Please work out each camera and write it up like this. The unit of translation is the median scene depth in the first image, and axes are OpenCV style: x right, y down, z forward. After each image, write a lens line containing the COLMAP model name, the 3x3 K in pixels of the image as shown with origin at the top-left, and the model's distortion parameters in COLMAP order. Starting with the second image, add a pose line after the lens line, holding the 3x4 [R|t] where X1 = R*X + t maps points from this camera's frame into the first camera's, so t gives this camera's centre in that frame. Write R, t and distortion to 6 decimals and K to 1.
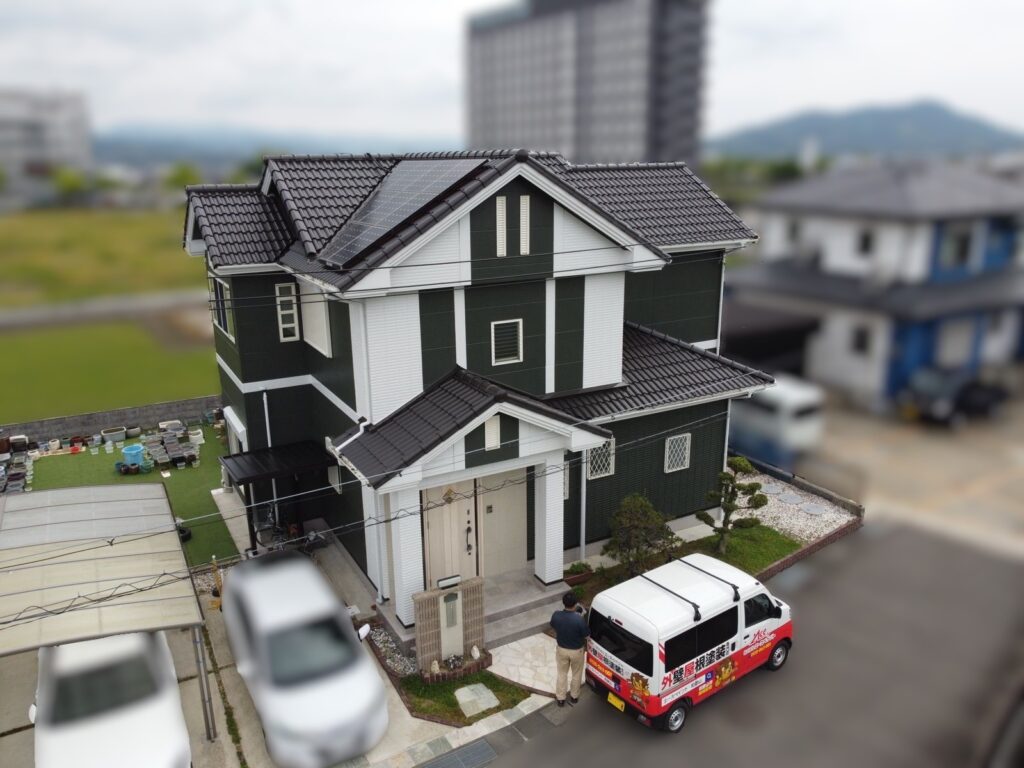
lens RADIAL K [[772.0, 0, 511.0], [0, 772.0, 377.2], [0, 0, 1]] dist [0.002078, 0.002209]
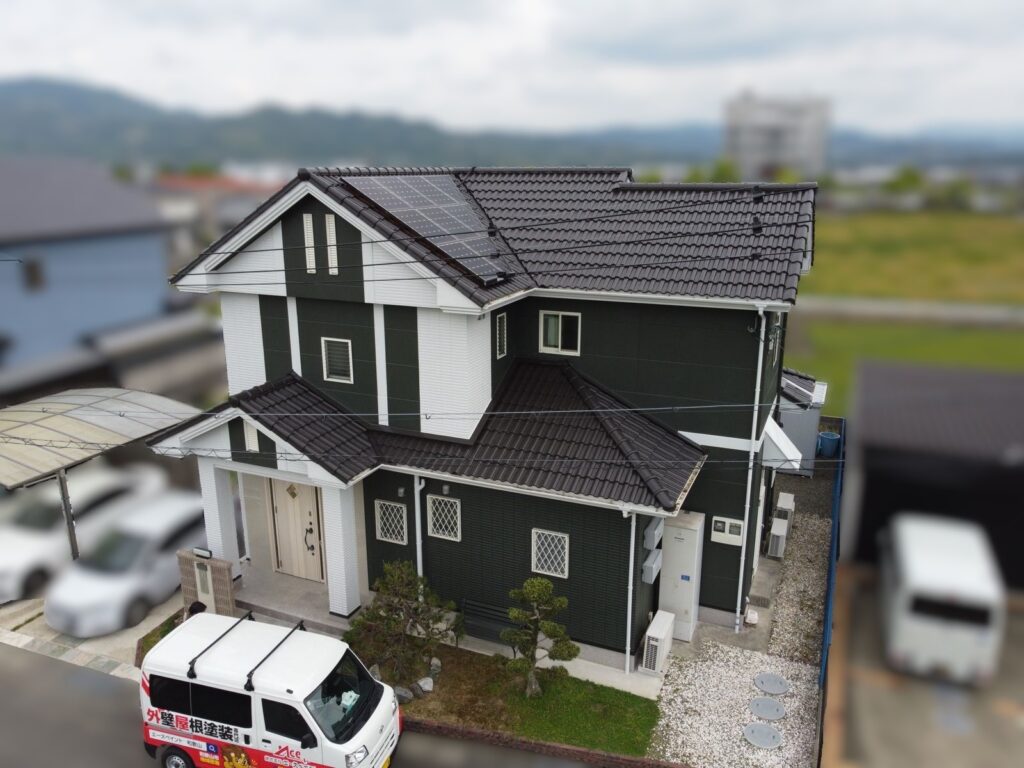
lens RADIAL K [[781.8, 0, 512.0], [0, 781.8, 384.0], [0, 0, 1]] dist [0.001867, -0.001305]
pose [[0.612840, 0.221029, -0.758666, 0.917378], [-0.218794, 0.970011, 0.105863, -0.174653], [0.759313, 0.101114, 0.642821, 0.537358]]
